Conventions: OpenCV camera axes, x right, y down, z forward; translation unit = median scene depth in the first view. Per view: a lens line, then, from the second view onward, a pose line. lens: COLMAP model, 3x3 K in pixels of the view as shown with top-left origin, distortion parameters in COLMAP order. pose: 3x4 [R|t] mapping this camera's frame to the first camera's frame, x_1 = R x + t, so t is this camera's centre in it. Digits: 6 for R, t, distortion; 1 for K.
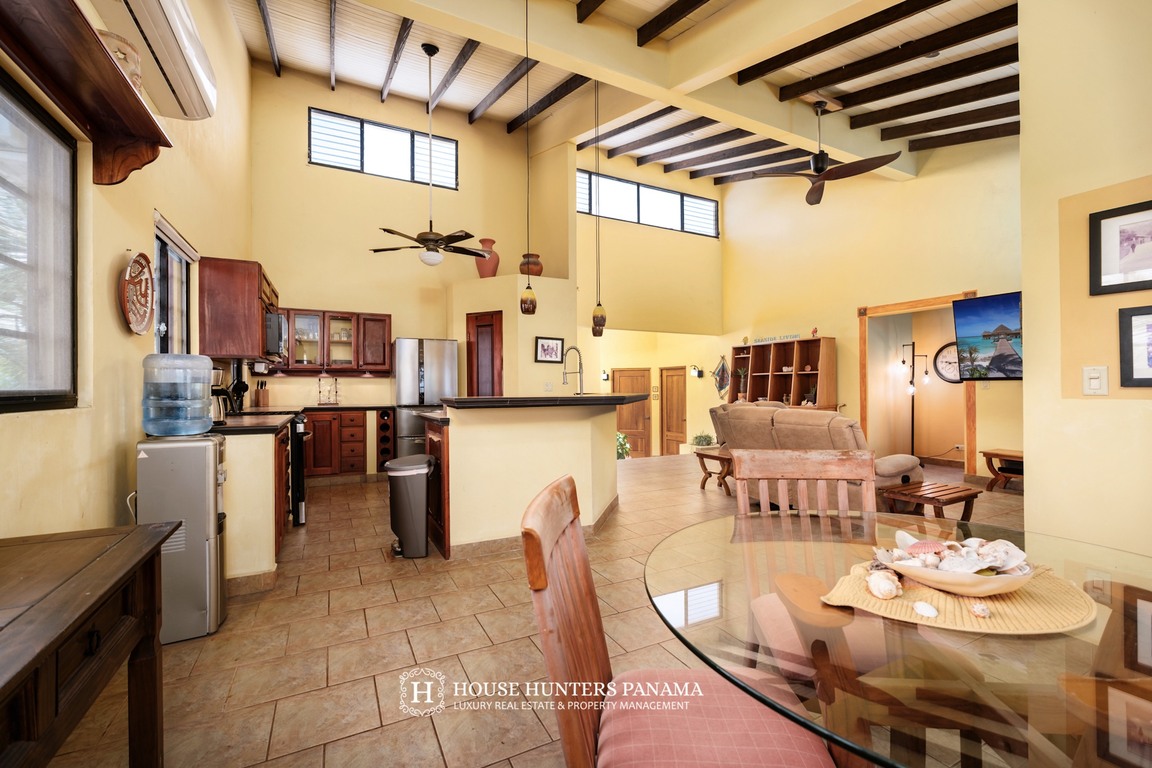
lens RADIAL K [[482.4, 0, 576.9], [0, 482.4, 387.5], [0, 0, 1]] dist [0.001673, 0.000102]
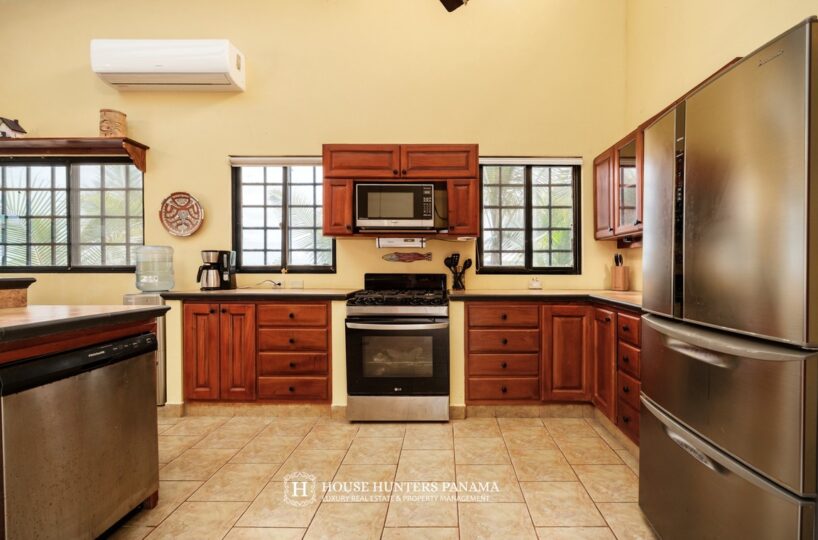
lens RADIAL K [[342.5, 0, 410.3], [0, 342.5, 269.5], [0, 0, 1]] dist [0.001673, 0.000102]
pose [[-0.457415, 0.010318, -0.889194, -0.102024], [0.005987, 0.999946, 0.008523, 0.007008], [0.889233, -0.001425, -0.457452, 1.995452]]
